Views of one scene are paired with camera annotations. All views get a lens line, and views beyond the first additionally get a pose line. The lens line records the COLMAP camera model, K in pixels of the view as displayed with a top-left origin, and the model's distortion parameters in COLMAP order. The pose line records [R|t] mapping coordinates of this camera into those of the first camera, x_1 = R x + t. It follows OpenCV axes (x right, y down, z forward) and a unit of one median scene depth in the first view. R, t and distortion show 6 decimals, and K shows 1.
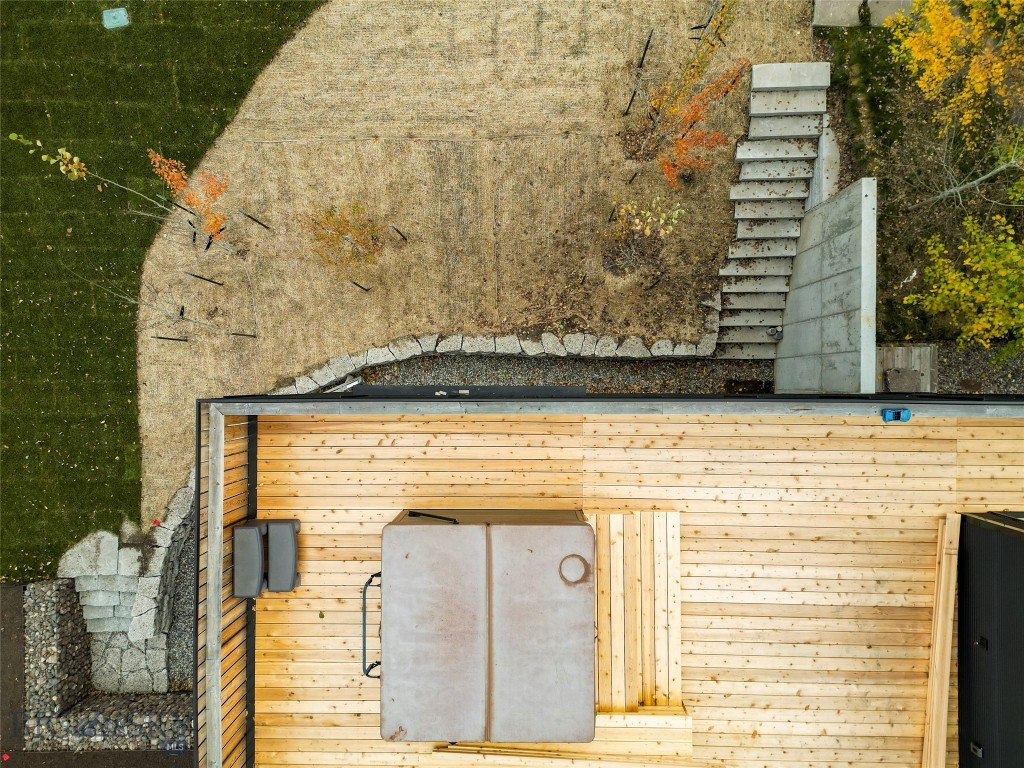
lens RADIAL K [[718.8, 0, 512.5], [0, 718.8, 386.3], [0, 0, 1]] dist [0.099727, -0.108612]
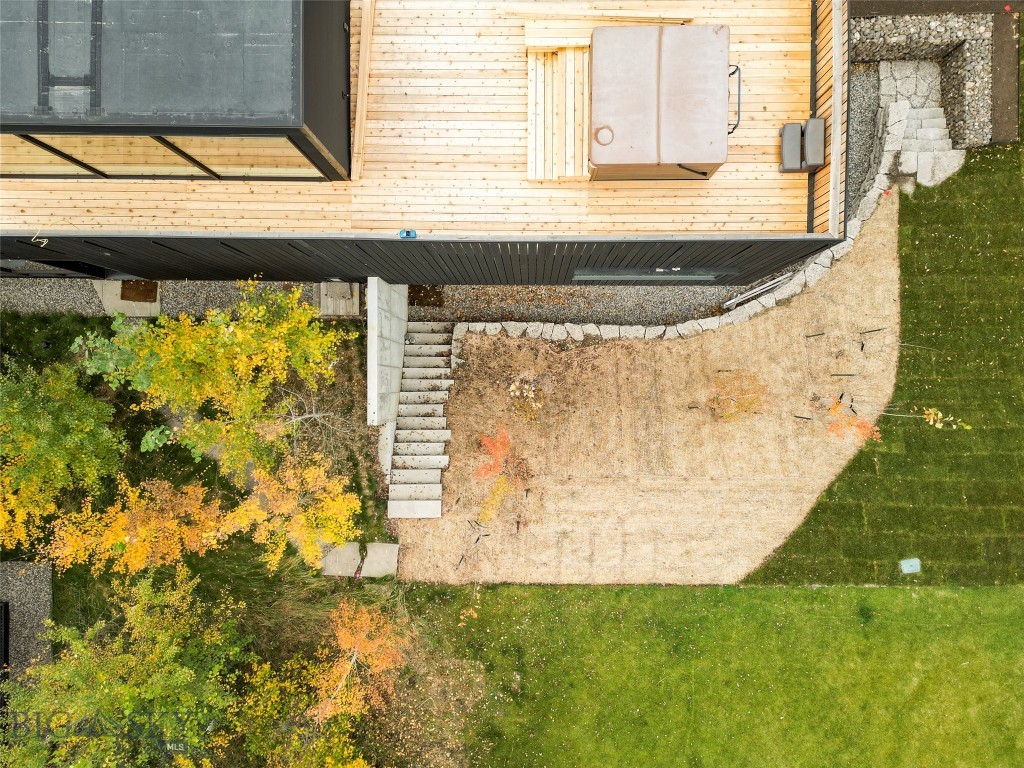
lens RADIAL K [[713.7, 0, 510.3], [0, 713.7, 387.1], [0, 0, 1]] dist [0.092680, -0.093057]
pose [[-0.998866, -0.006517, 0.047162, 0.114810], [0.006248, -0.999963, -0.005839, -0.156143], [0.047199, -0.005538, 0.998870, -0.320168]]
